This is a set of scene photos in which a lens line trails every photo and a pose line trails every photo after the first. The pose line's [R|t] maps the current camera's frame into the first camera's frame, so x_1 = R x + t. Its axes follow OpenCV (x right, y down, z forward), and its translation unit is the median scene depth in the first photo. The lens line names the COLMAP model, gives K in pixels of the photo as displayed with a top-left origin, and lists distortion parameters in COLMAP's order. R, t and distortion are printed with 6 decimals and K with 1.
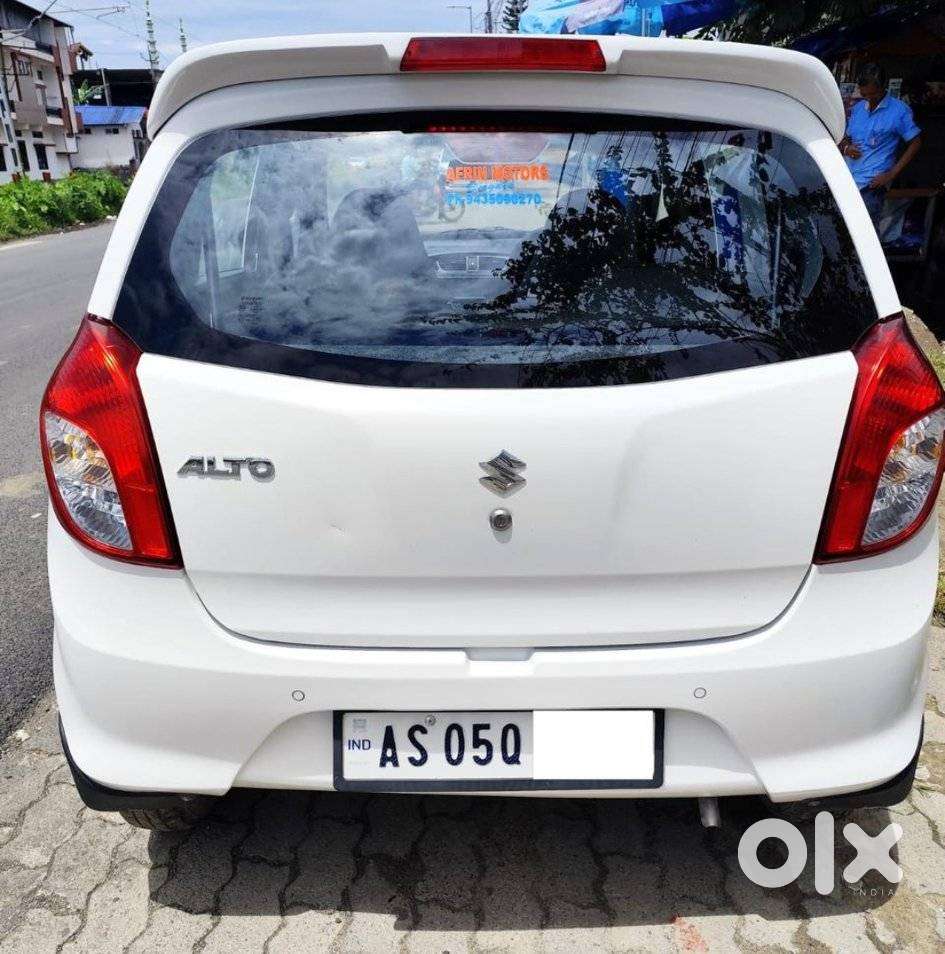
lens RADIAL K [[890.2, 0, 455.1], [0, 890.2, 479.9], [0, 0, 1]] dist [0.020419, -0.019120]
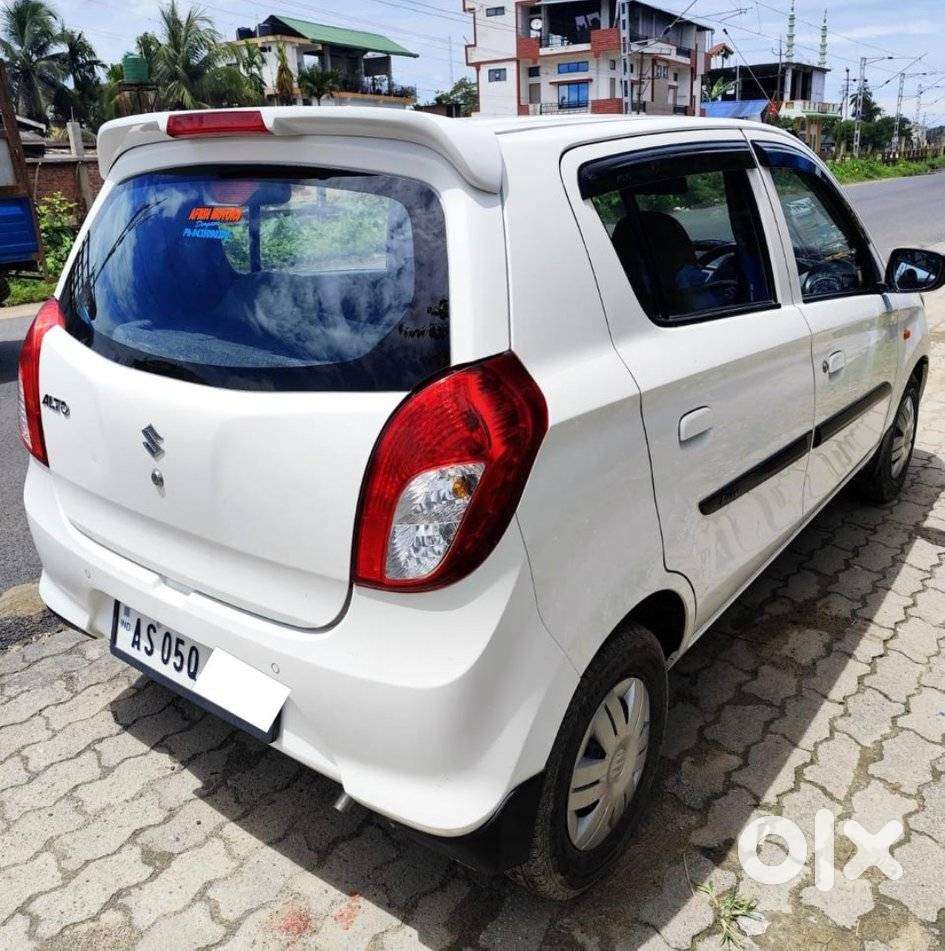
lens RADIAL K [[873.2, 0, 439.9], [0, 873.2, 435.8], [0, 0, 1]] dist [0.013685, -0.015961]
pose [[0.776005, 0.181074, -0.604176, 1.013365], [-0.197500, 0.979491, 0.039888, -0.132492], [0.599007, 0.088371, 0.795852, 0.202791]]
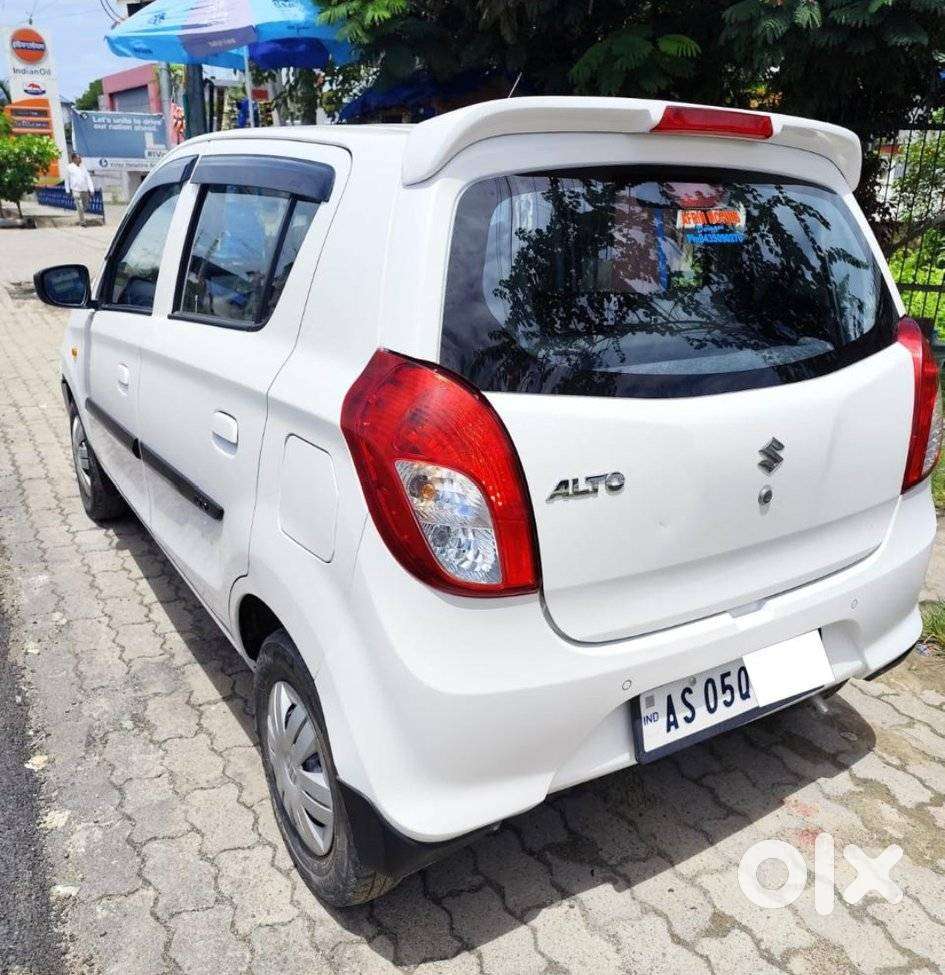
lens RADIAL K [[901.4, 0, 472.8], [0, 901.4, 495.4], [0, 0, 1]] dist [0.009878, -0.010421]
pose [[0.842949, -0.153799, 0.515541, -0.842616], [0.165051, 0.985986, 0.024273, -0.046711], [-0.512050, 0.064629, 0.856521, 0.118476]]
